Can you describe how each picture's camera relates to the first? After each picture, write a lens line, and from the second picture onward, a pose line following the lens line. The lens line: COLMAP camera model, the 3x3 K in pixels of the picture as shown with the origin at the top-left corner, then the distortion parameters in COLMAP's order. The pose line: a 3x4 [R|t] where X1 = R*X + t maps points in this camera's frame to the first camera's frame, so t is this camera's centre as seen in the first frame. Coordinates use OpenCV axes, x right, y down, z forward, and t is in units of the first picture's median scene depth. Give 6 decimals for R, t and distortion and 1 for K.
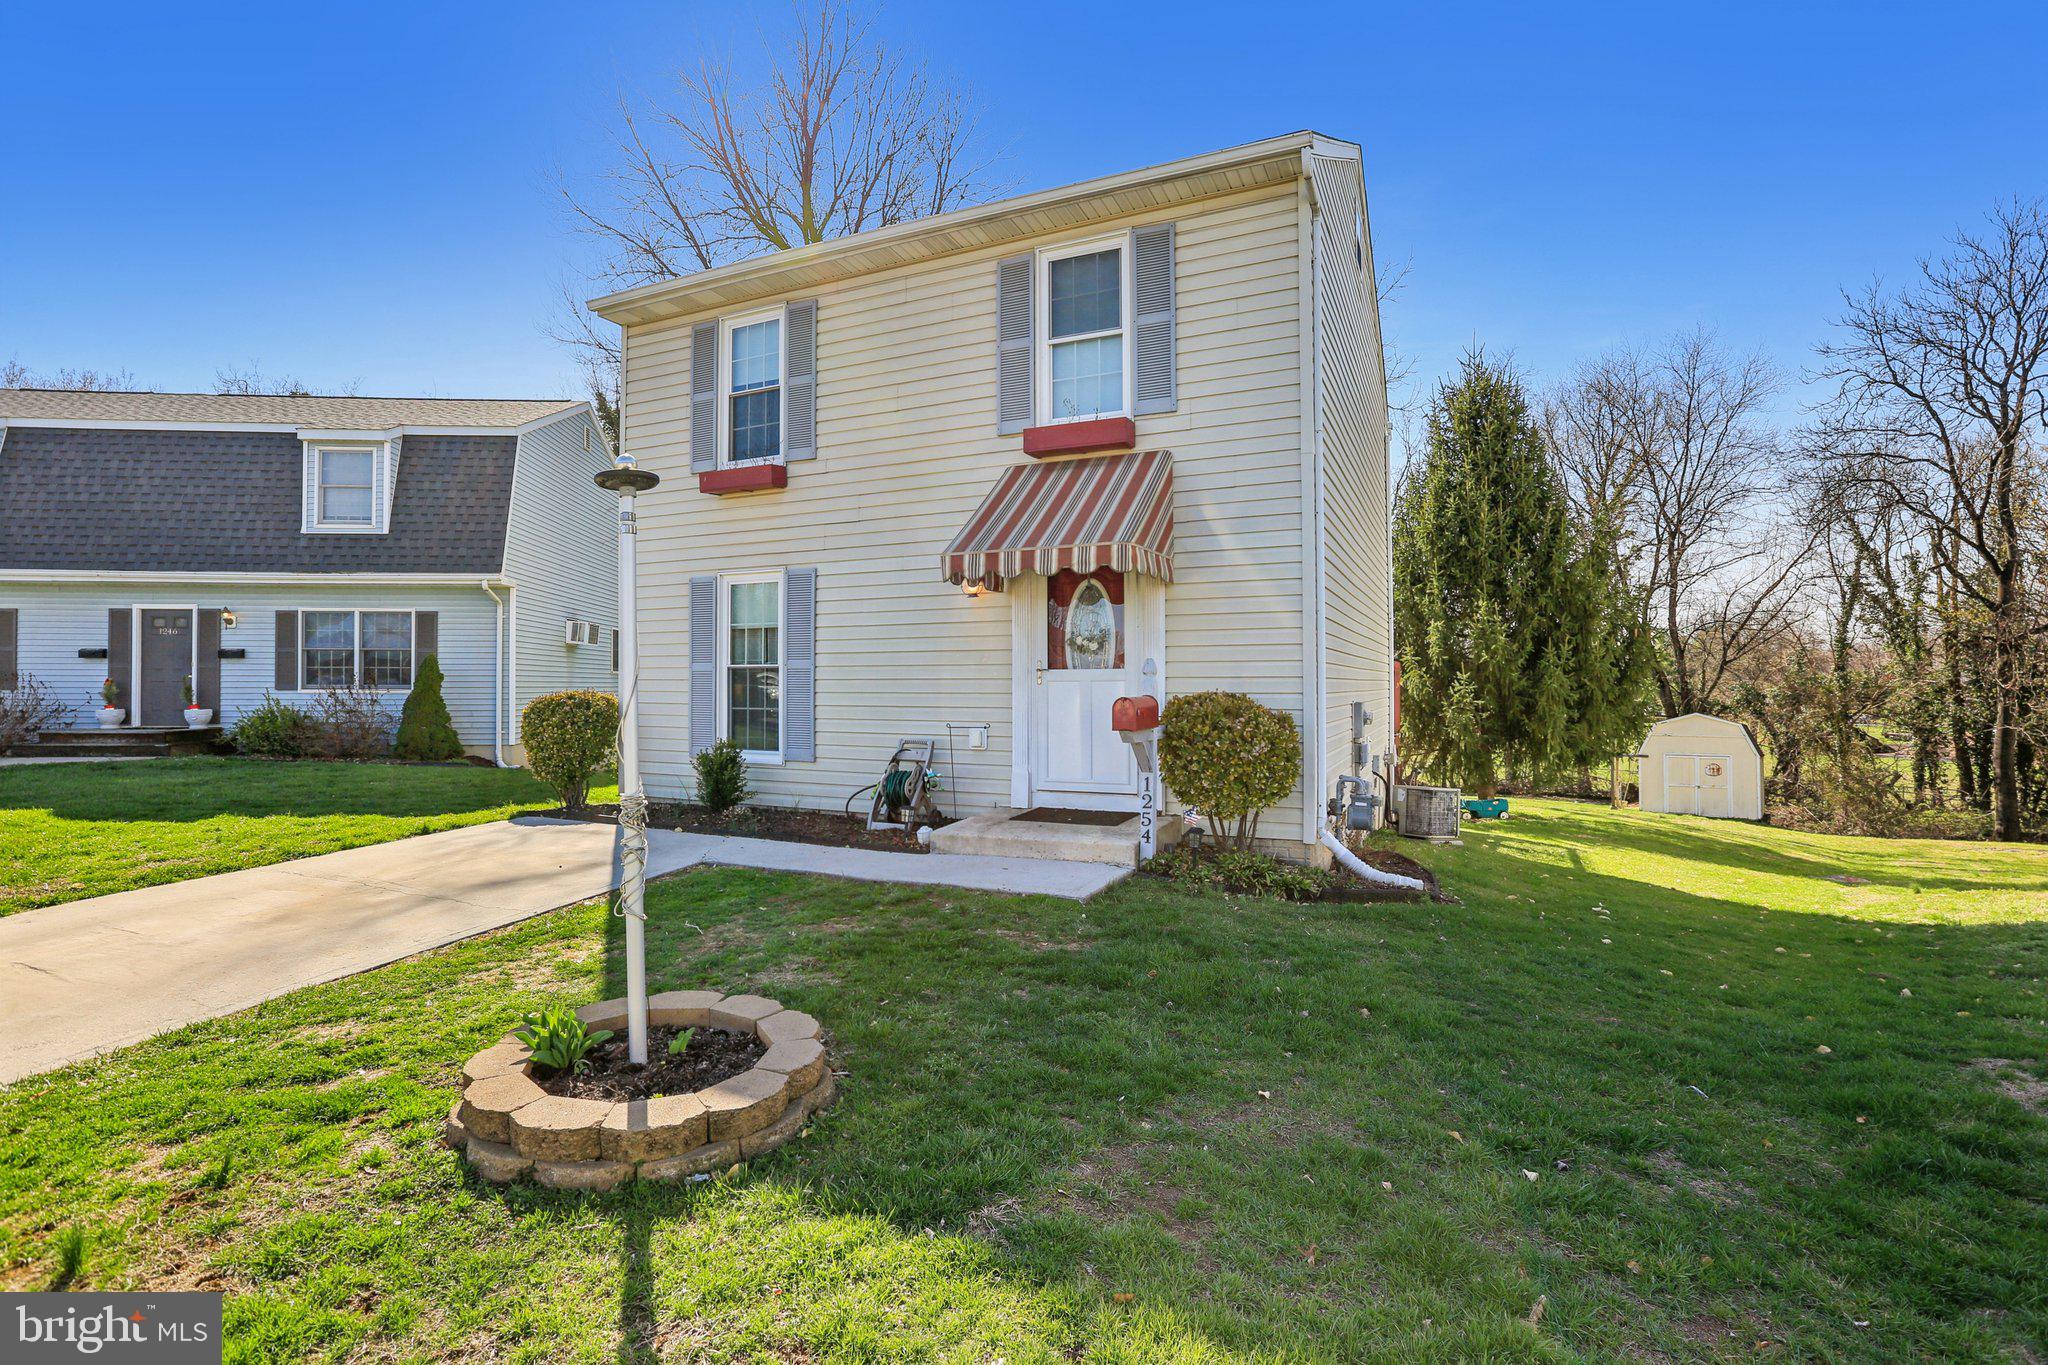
lens RADIAL K [[959.2, 0, 1014.9], [0, 959.2, 676.3], [0, 0, 1]] dist [-0.010990, 0.000260]
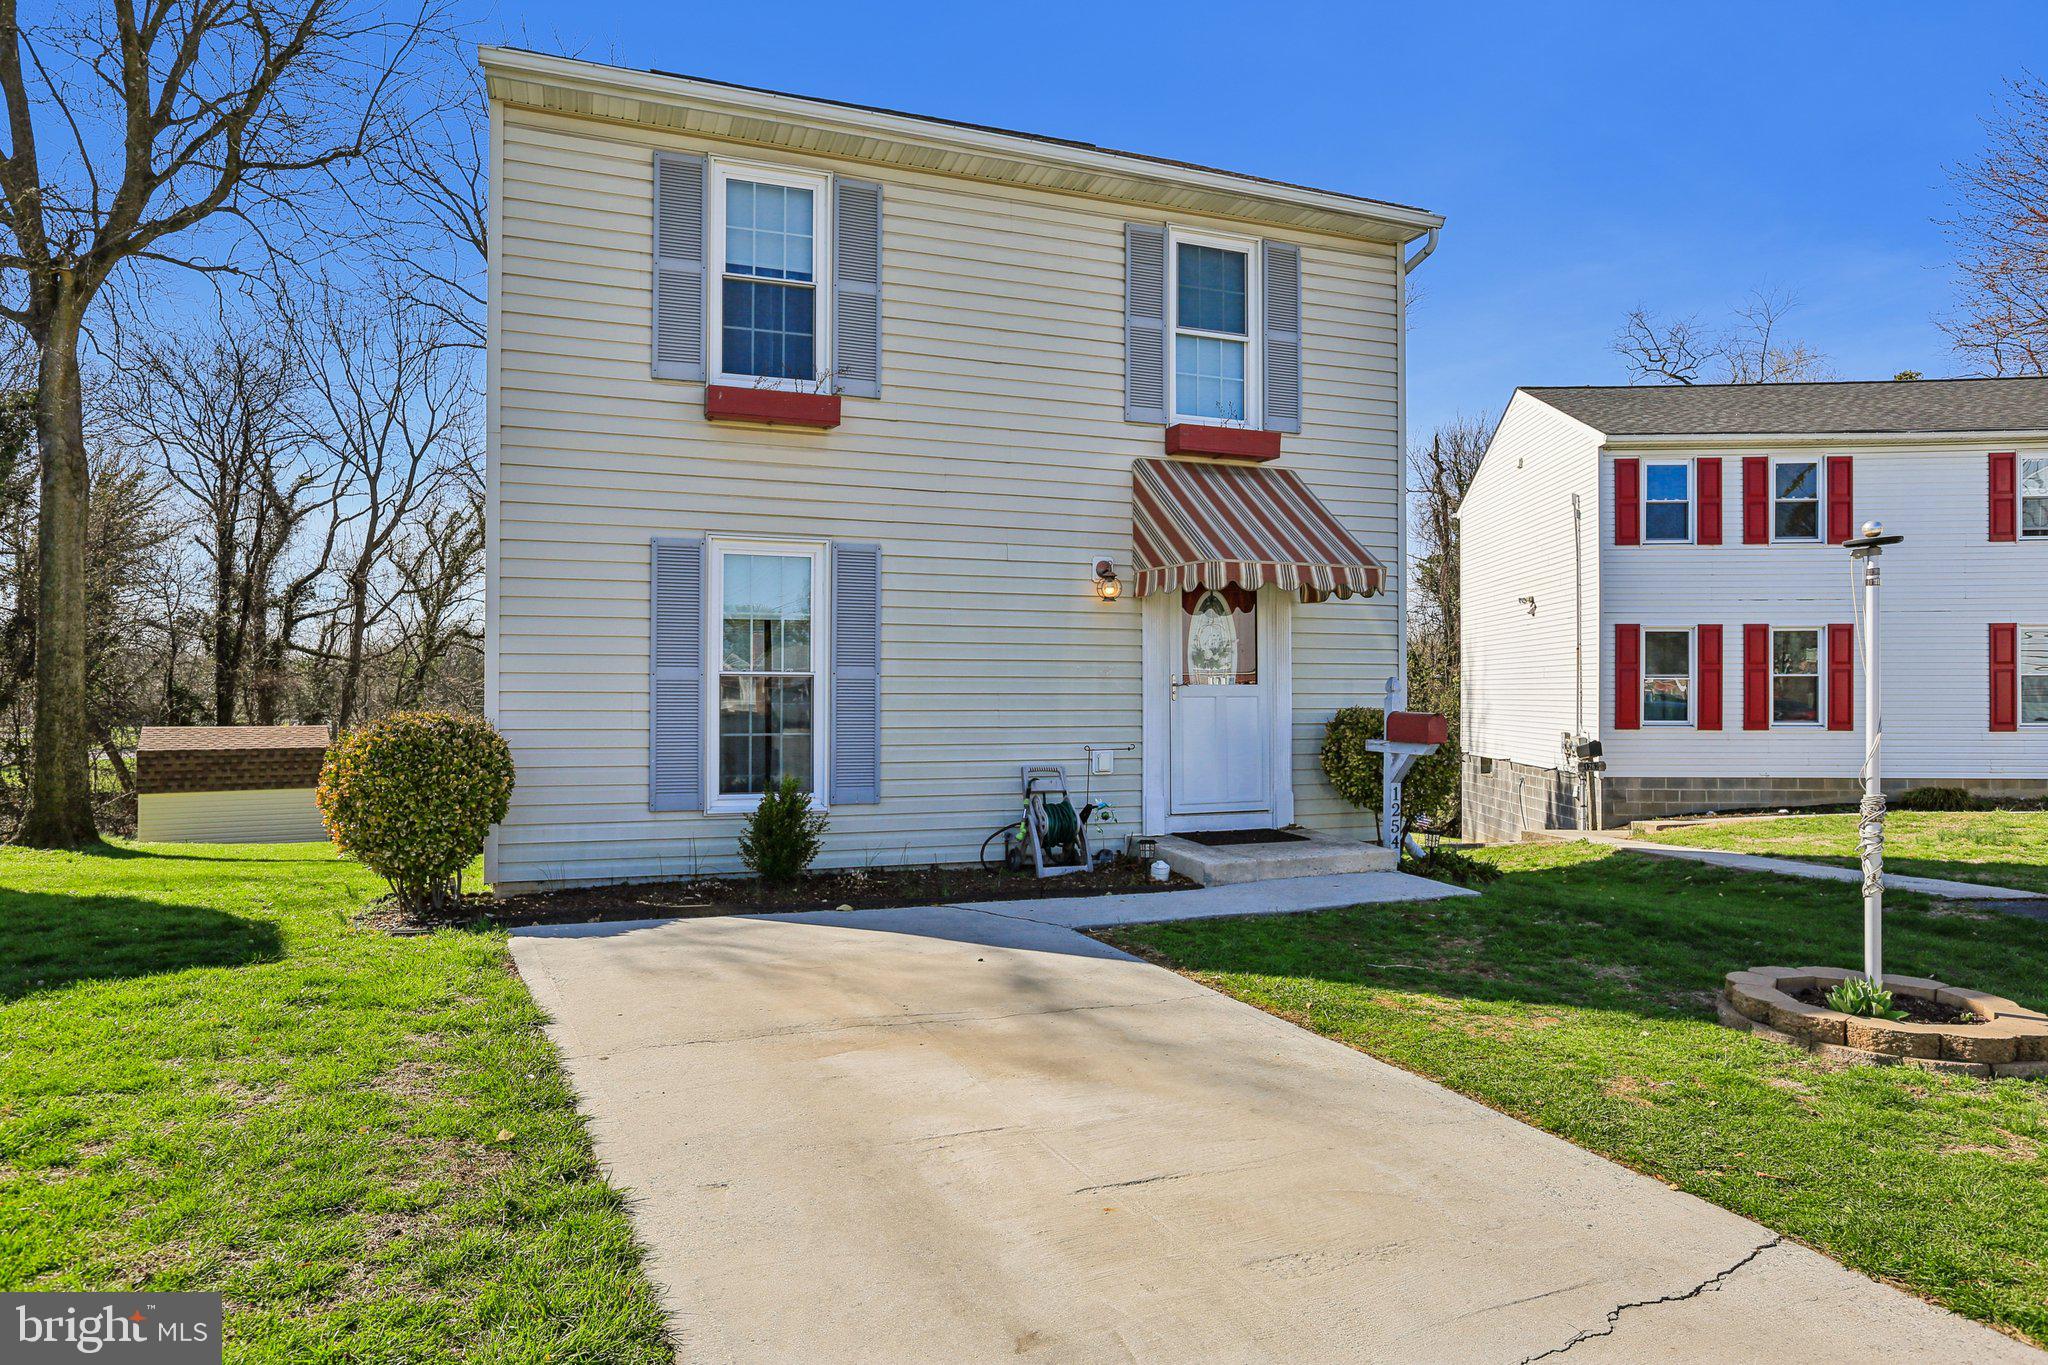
lens RADIAL K [[1223.0, 0, 1028.1], [0, 1223.0, 689.7], [0, 0, 1]] dist [0.018761, 0.000300]
pose [[0.696539, 0.006949, 0.717485, -0.806995], [-0.008411, 0.999963, -0.001519, 0.000698], [-0.717470, -0.004977, 0.696572, 0.246878]]
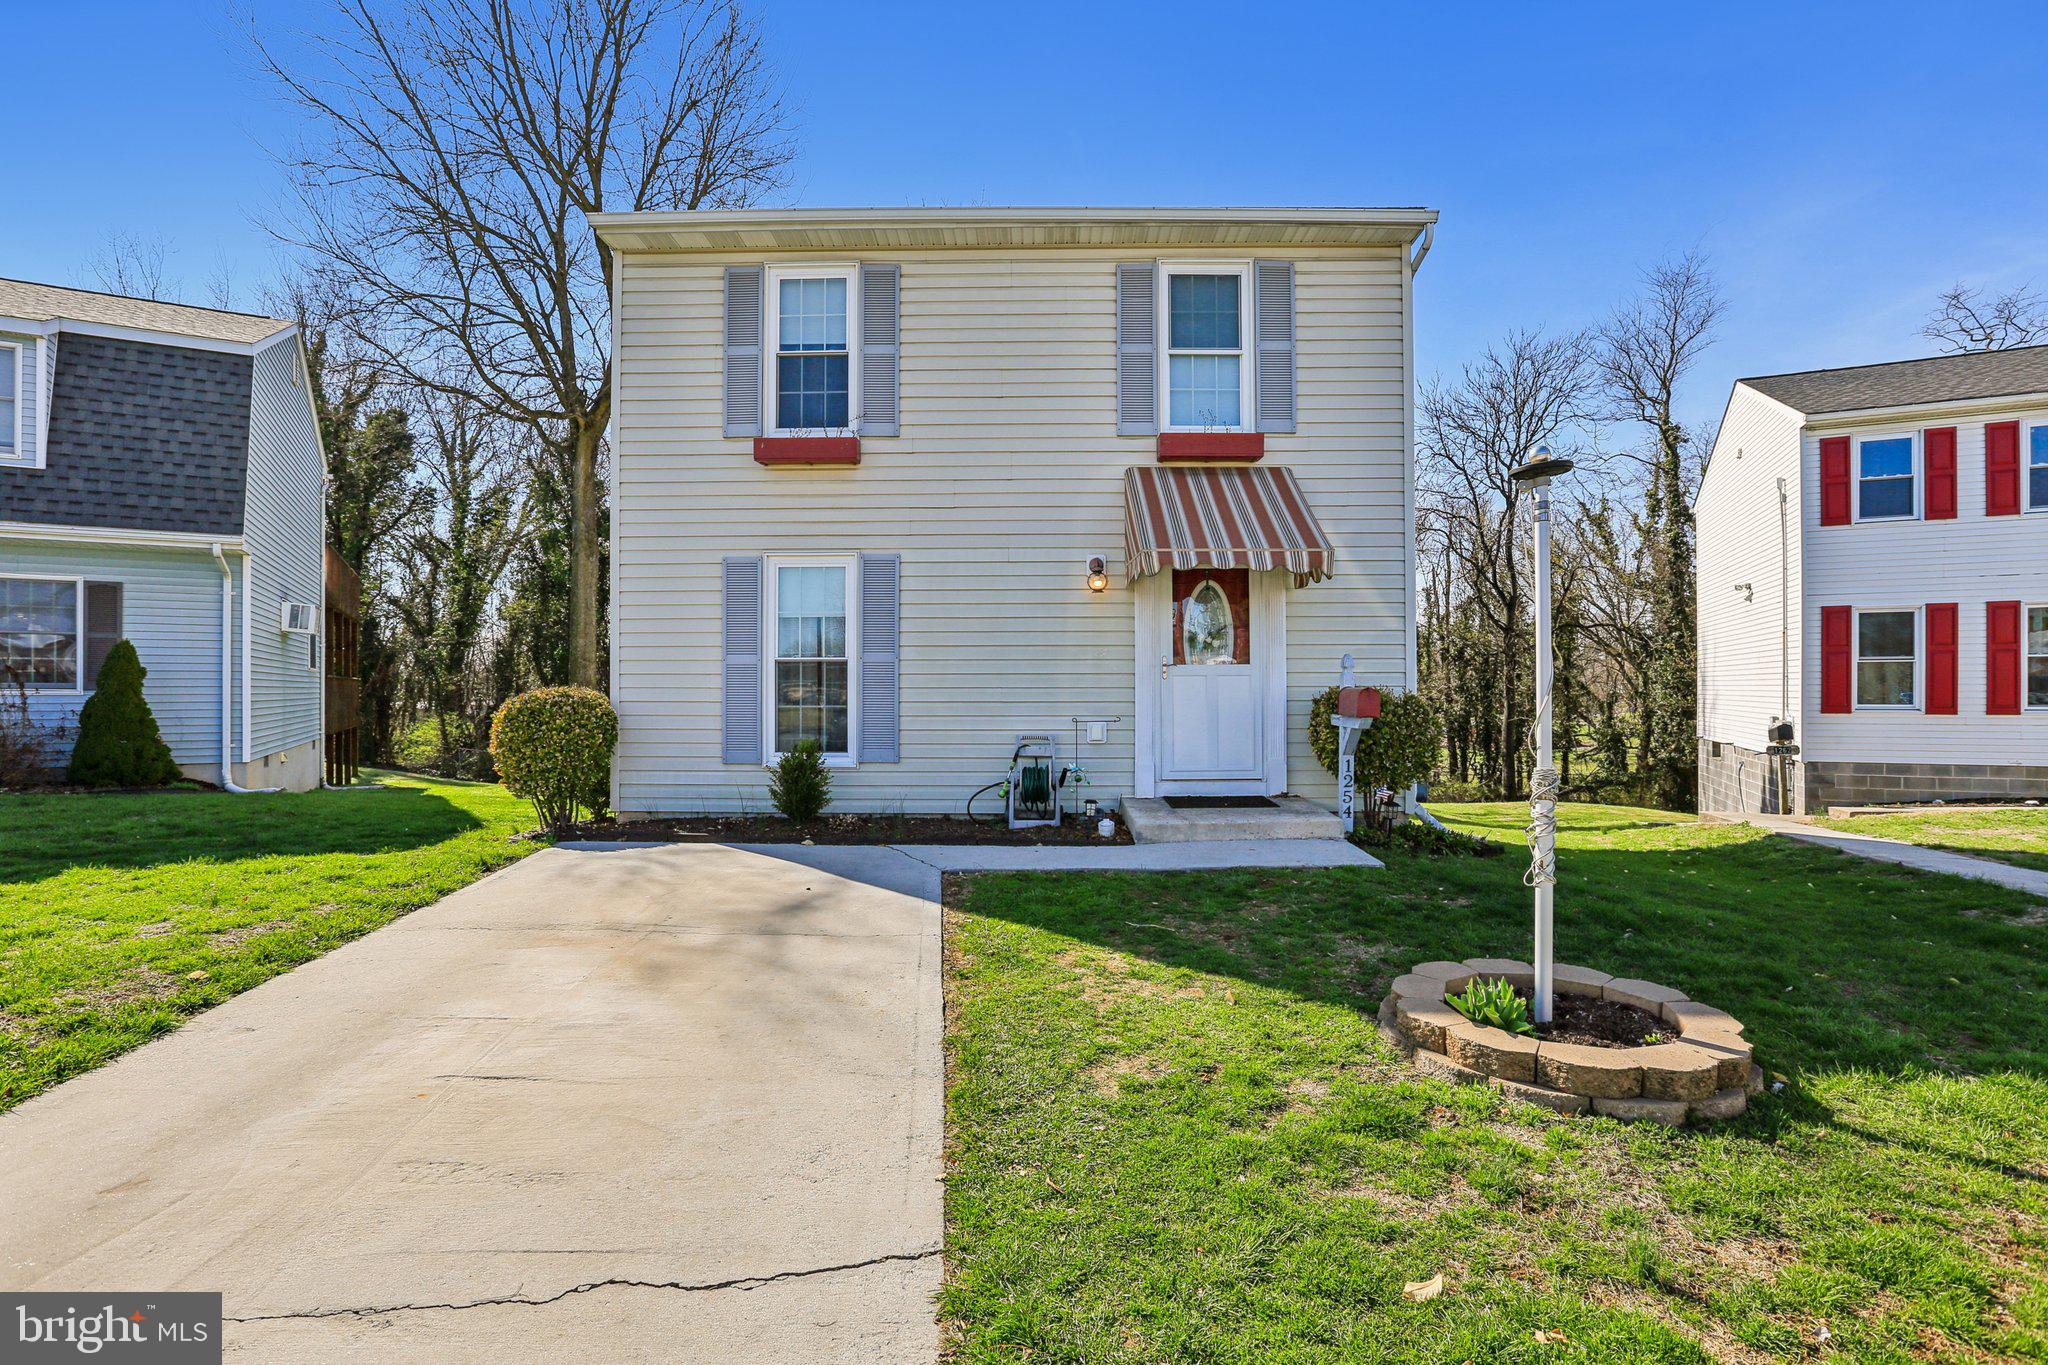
lens RADIAL K [[945.5, 0, 1020.3], [0, 945.5, 688.6], [0, 0, 1]] dist [-0.012130, 0.001230]
pose [[0.909243, 0.001043, 0.416265, -0.478873], [-0.003368, 0.999983, 0.004852, 0.012368], [-0.416253, -0.005814, 0.909230, 0.115624]]
